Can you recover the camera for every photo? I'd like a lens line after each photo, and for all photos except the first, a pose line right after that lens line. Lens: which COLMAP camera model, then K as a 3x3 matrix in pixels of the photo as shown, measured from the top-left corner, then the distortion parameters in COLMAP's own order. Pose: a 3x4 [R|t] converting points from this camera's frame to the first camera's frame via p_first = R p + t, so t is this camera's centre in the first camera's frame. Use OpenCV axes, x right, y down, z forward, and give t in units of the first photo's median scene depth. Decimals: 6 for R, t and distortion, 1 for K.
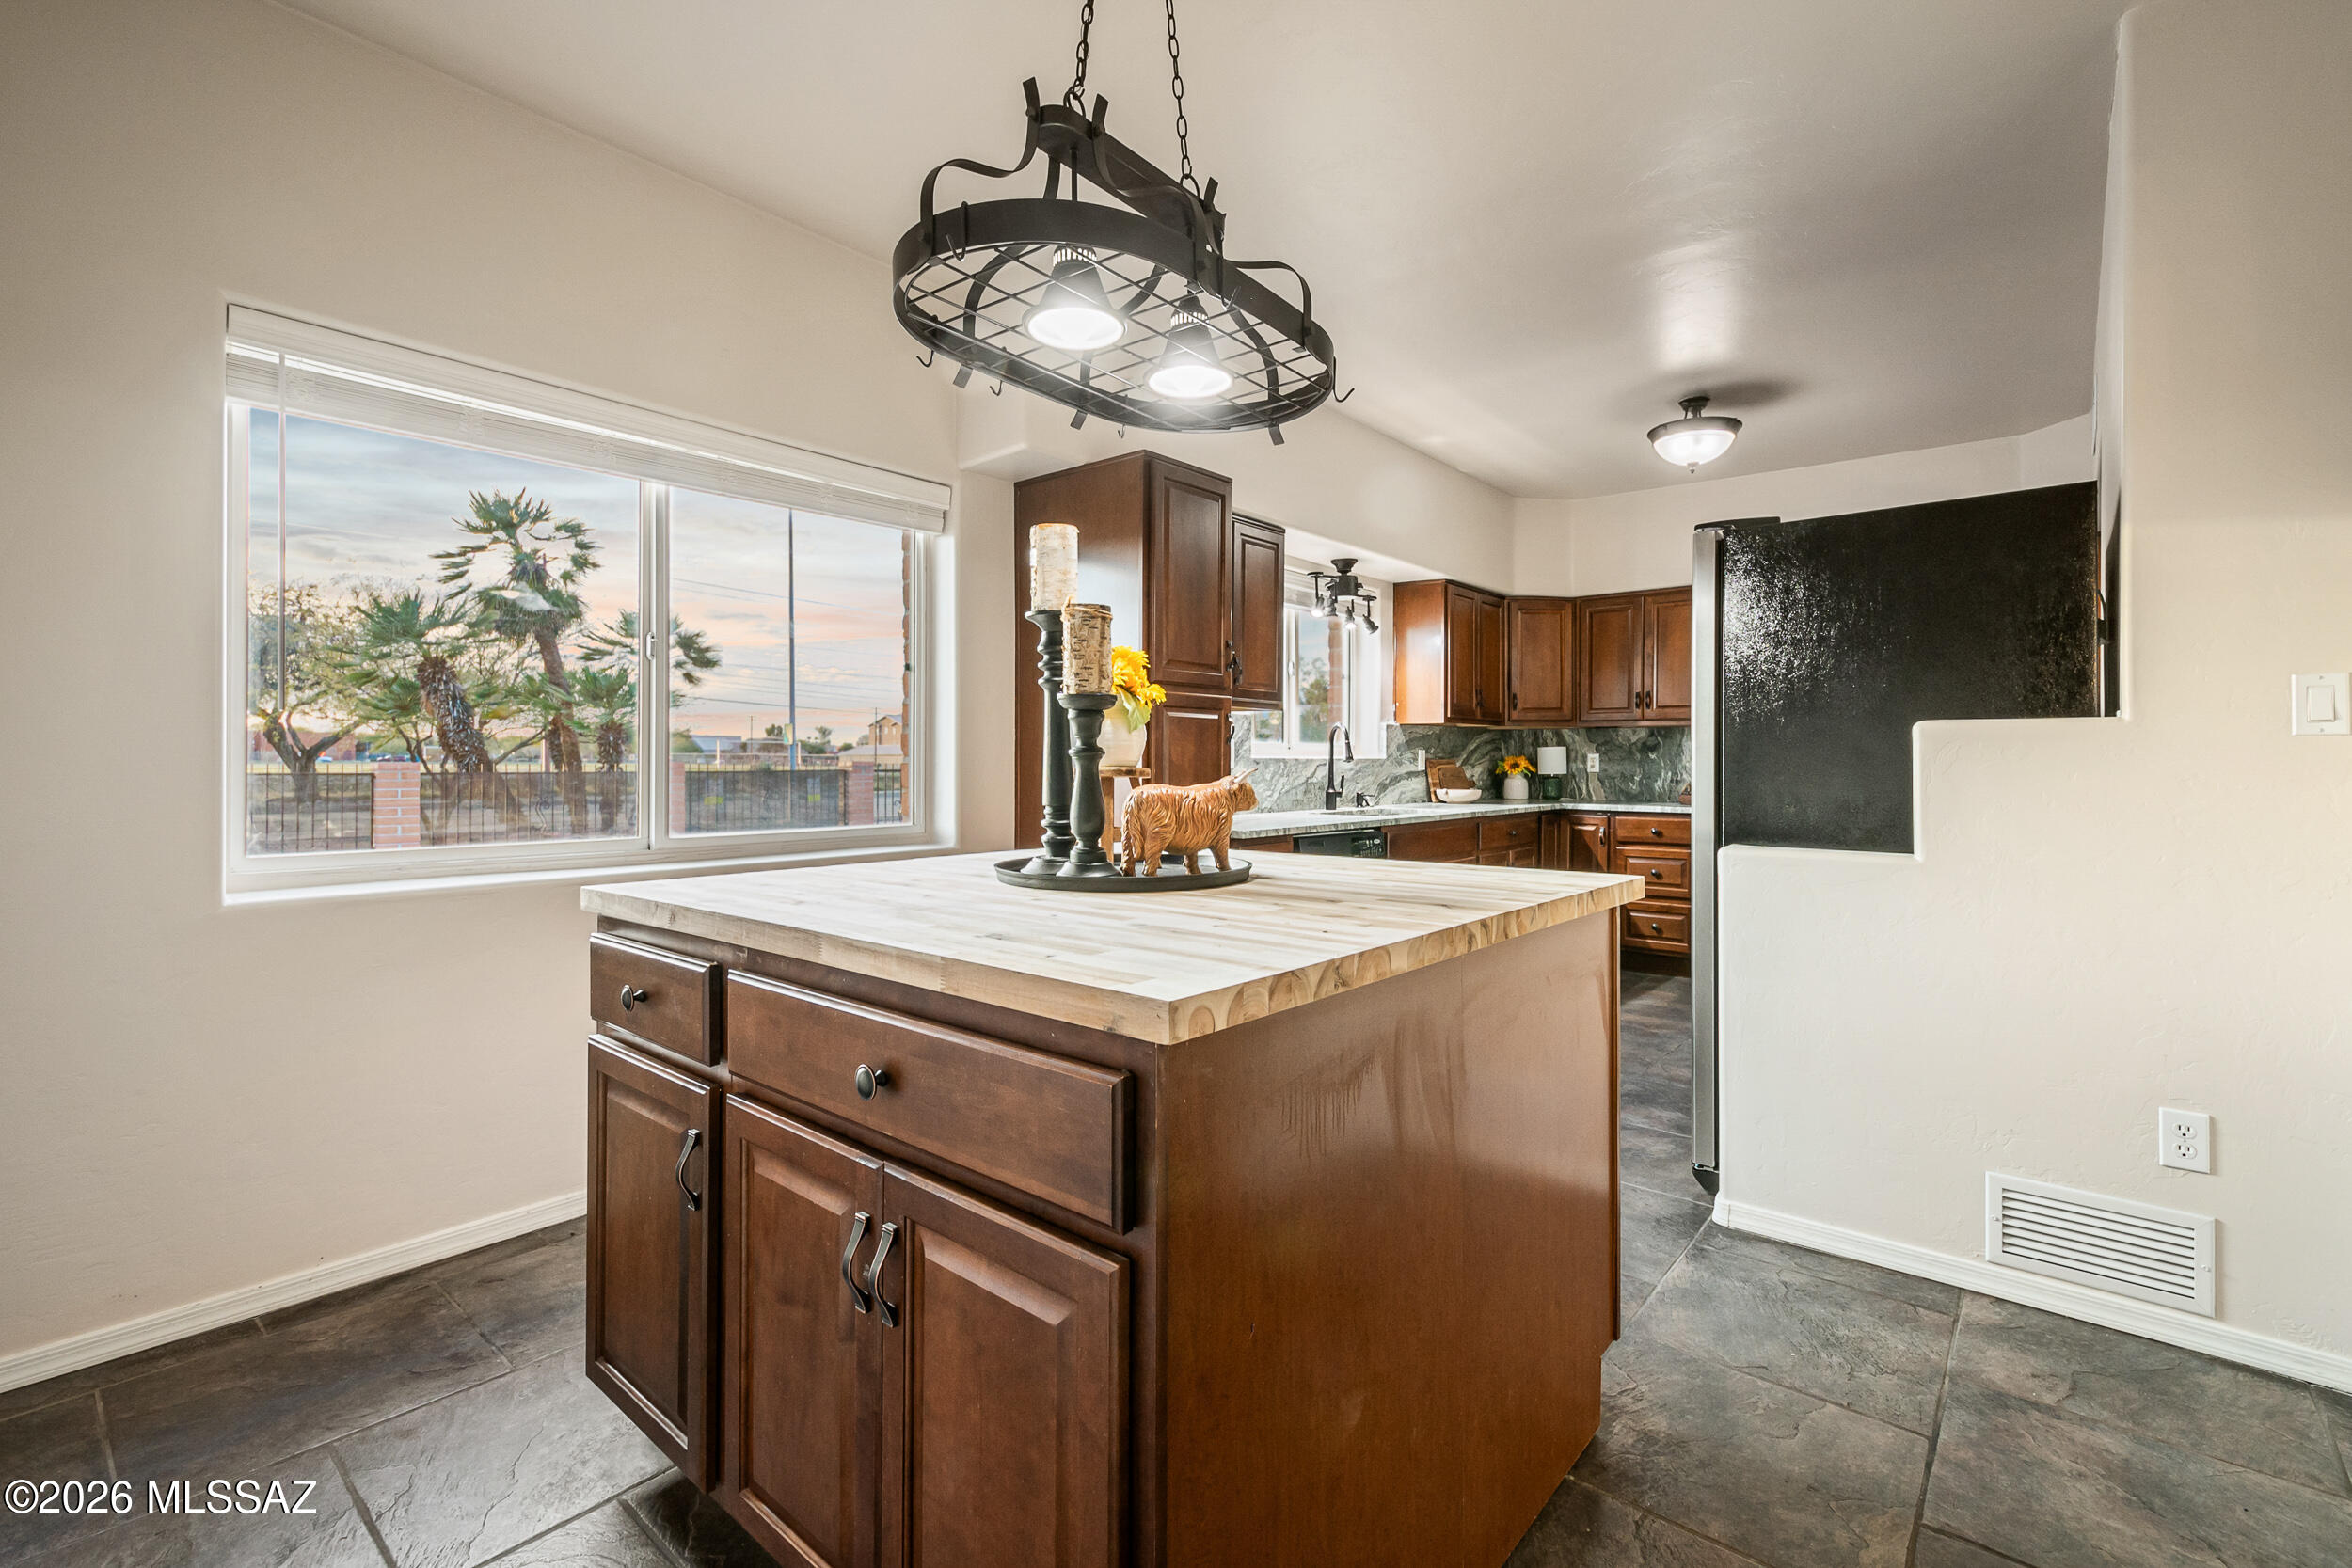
lens RADIAL K [[1035.3, 0, 1178.9], [0, 1035.3, 760.7], [0, 0, 1]] dist [0.008999, -0.001629]
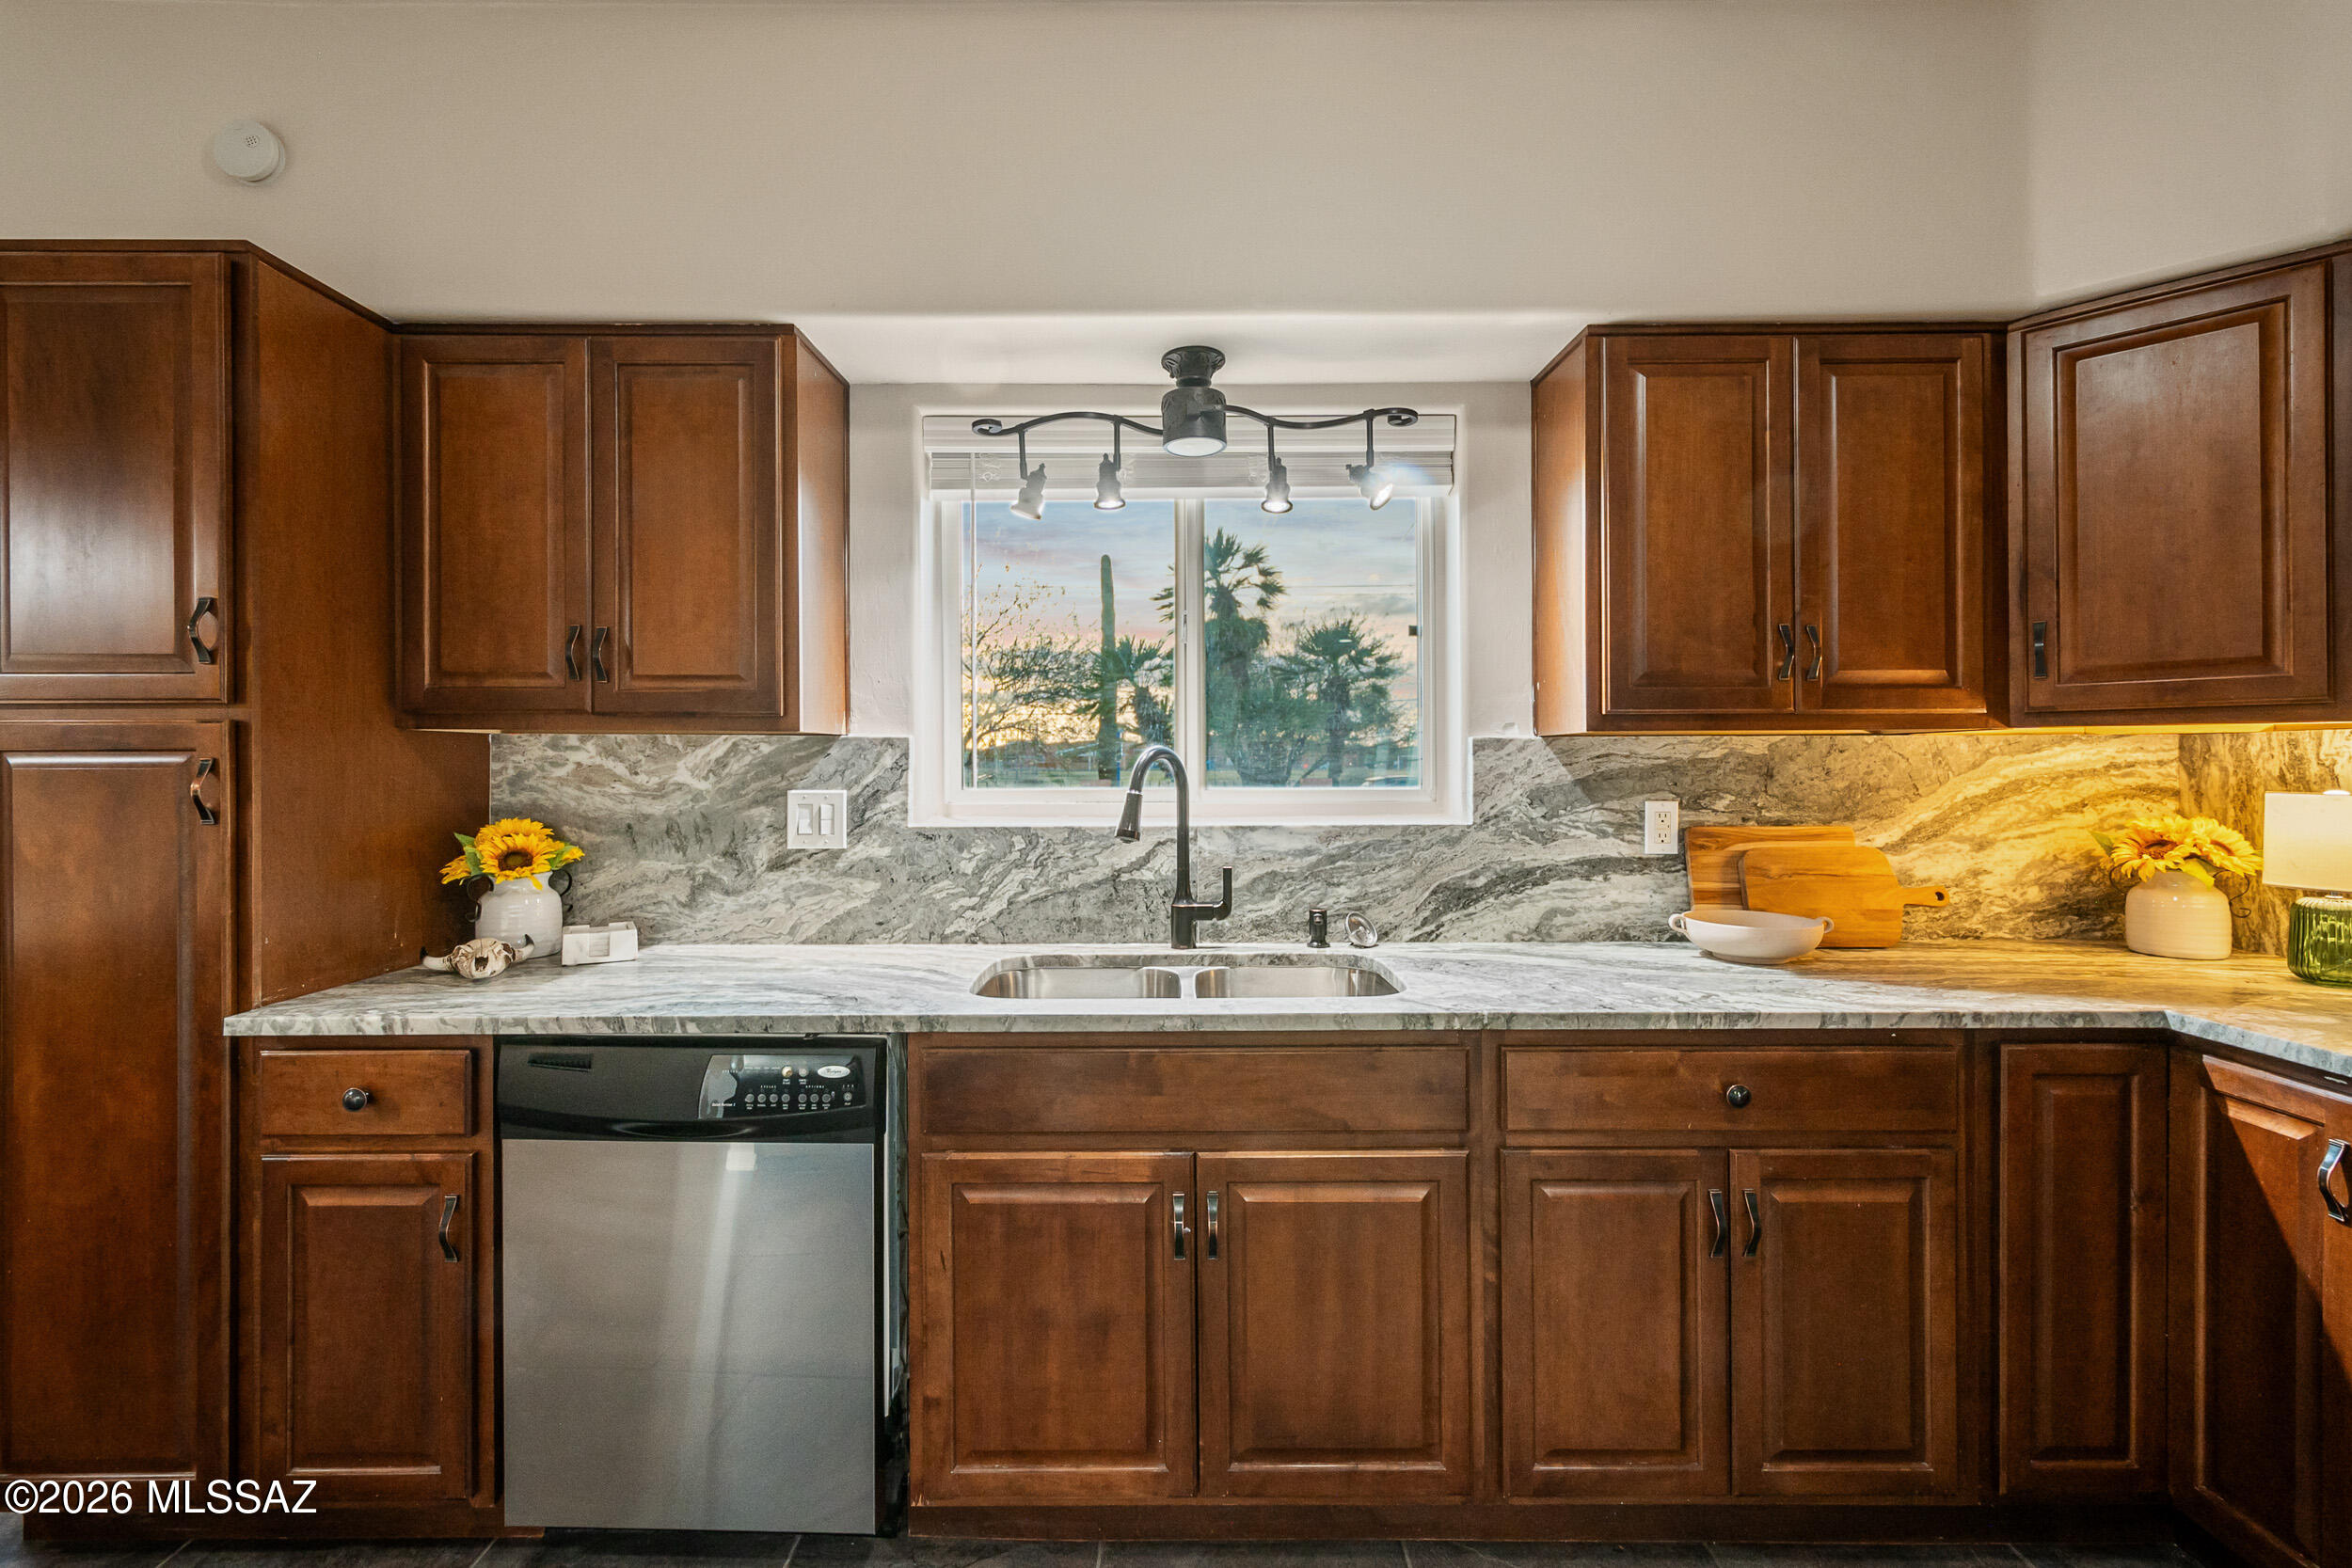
lens RADIAL K [[1035.3, 0, 1174.2], [0, 1035.3, 764.2], [0, 0, 1]] dist [0.008999, -0.001629]
pose [[0.648325, -0.005800, -0.761342, 0.421491], [0.005151, 0.999982, -0.003232, -0.024431], [0.761347, -0.001826, 0.648342, 0.641821]]
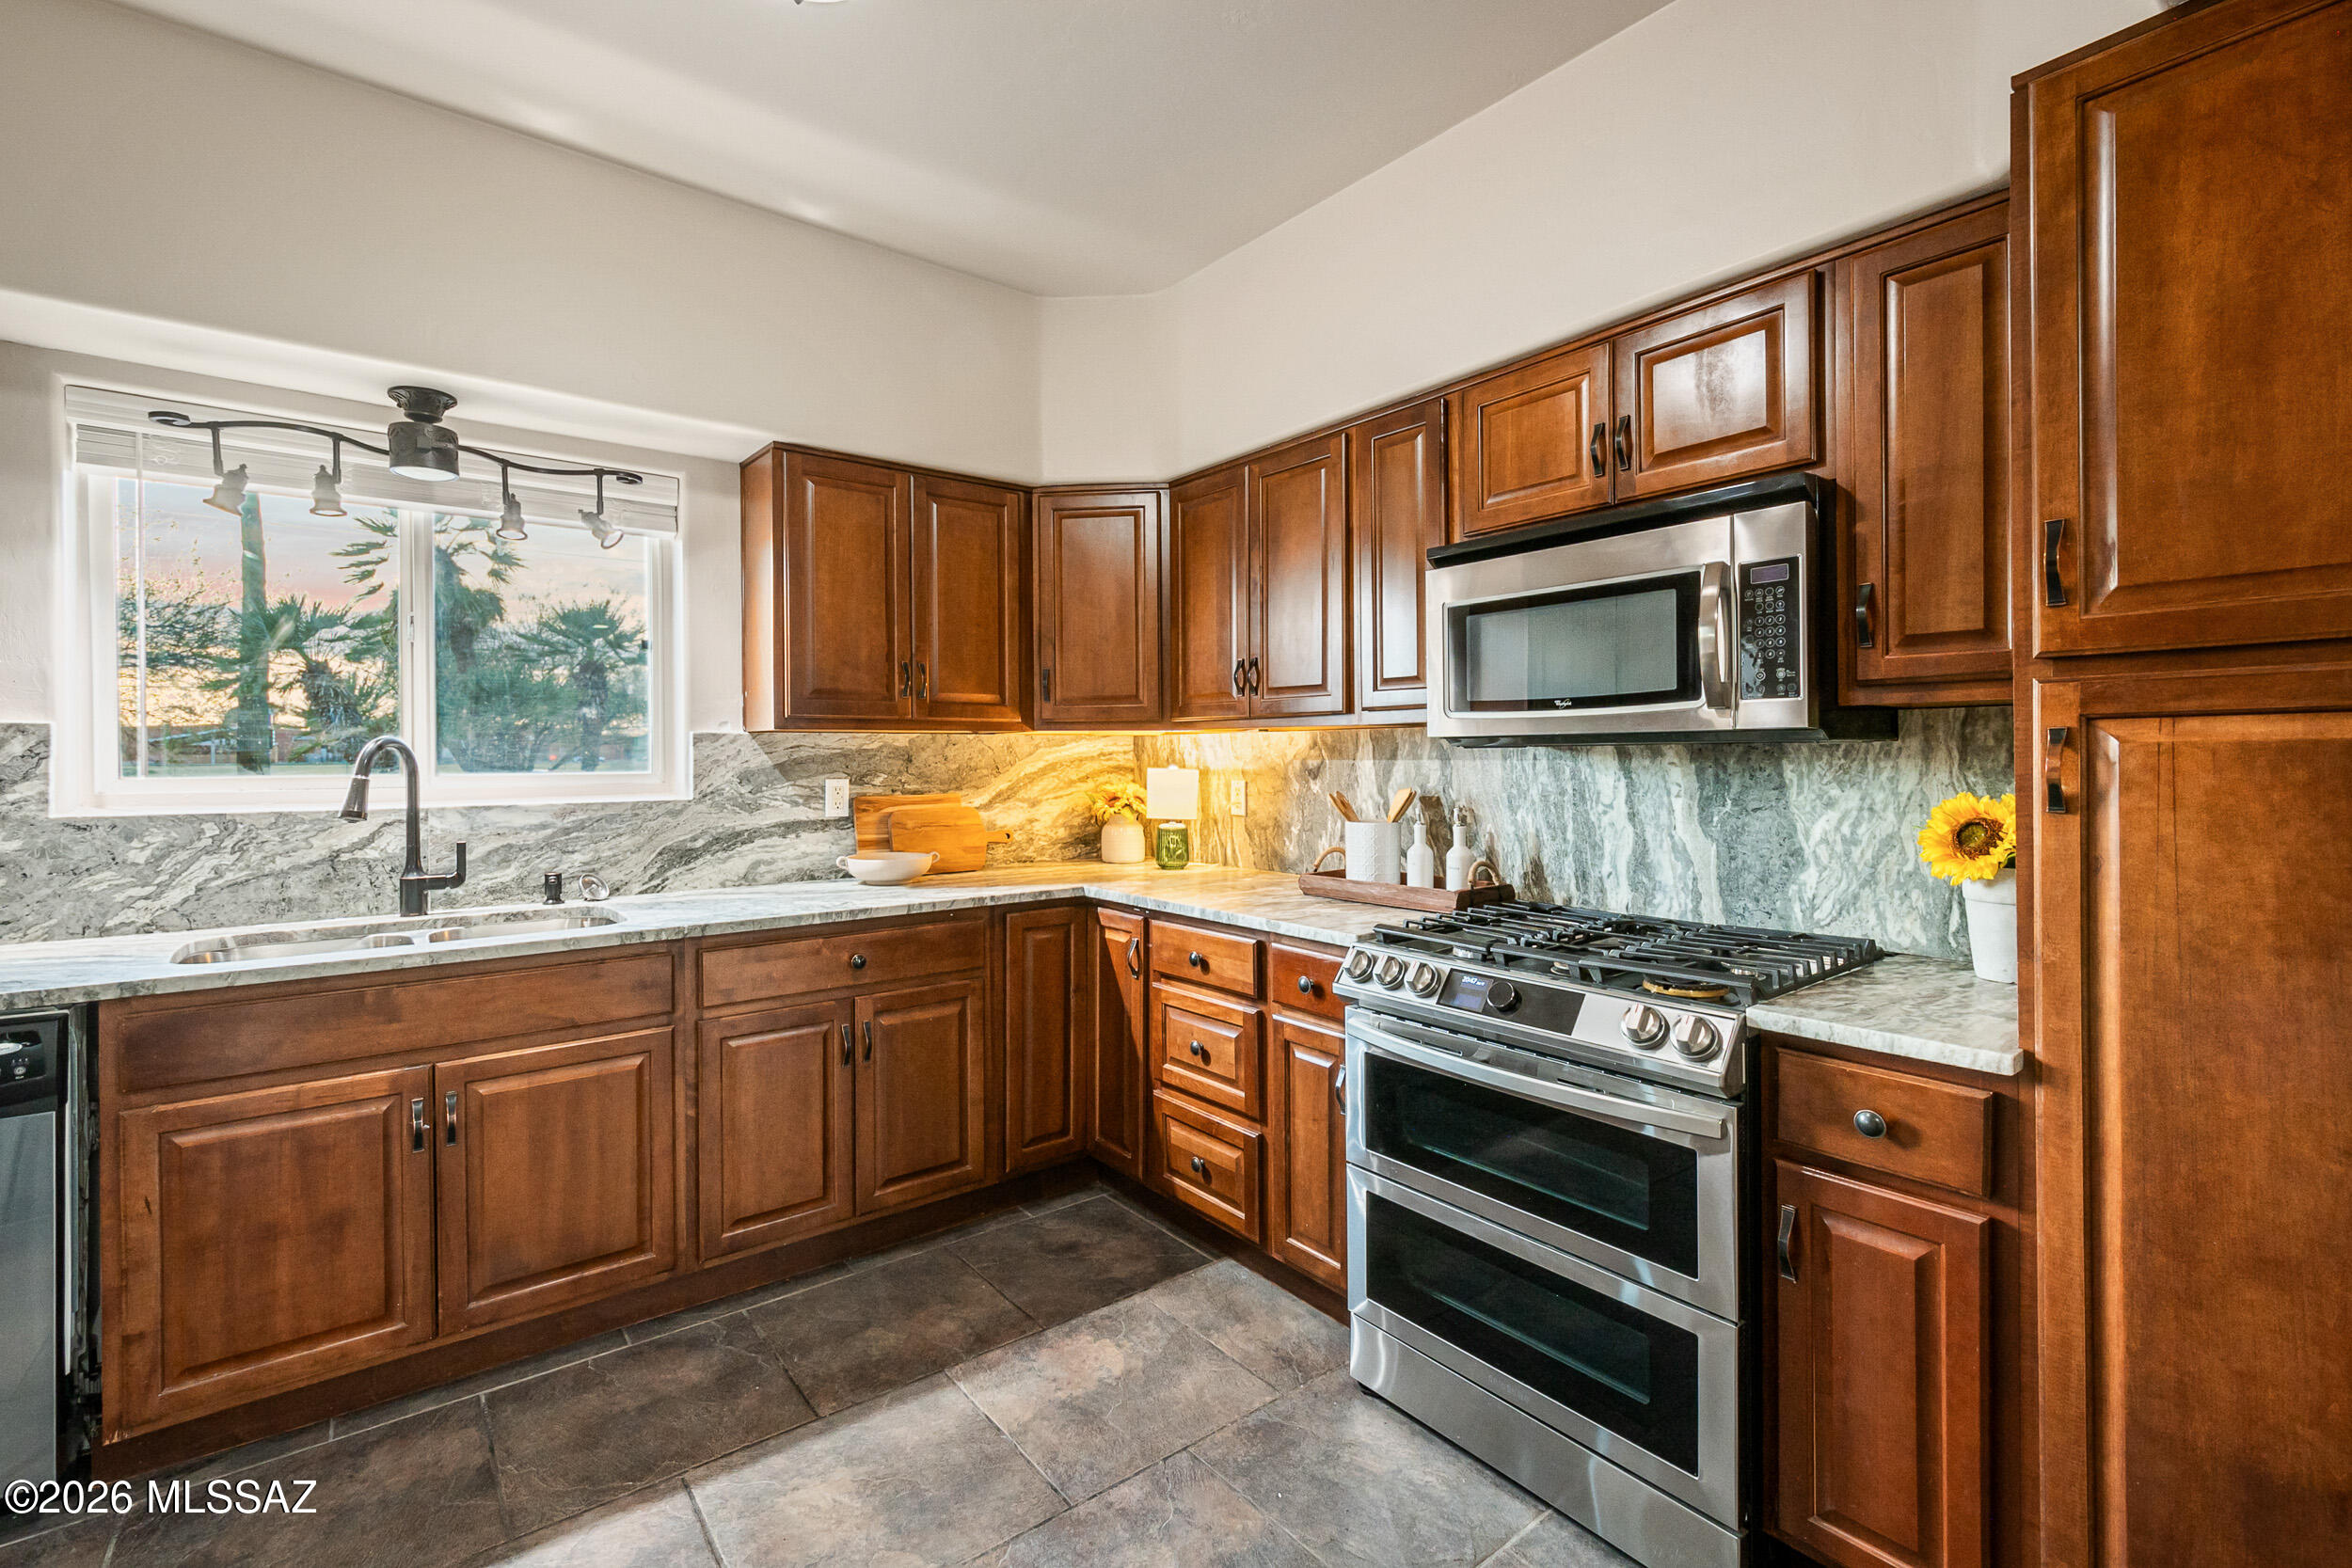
lens RADIAL K [[1035.3, 0, 1179.9], [0, 1035.3, 758.7], [0, 0, 1]] dist [0.008999, -0.001629]
pose [[0.980587, -0.005925, -0.195997, 0.529012], [0.006769, 0.999970, 0.003640, -0.022413], [0.195970, -0.004897, 0.980598, 0.531483]]
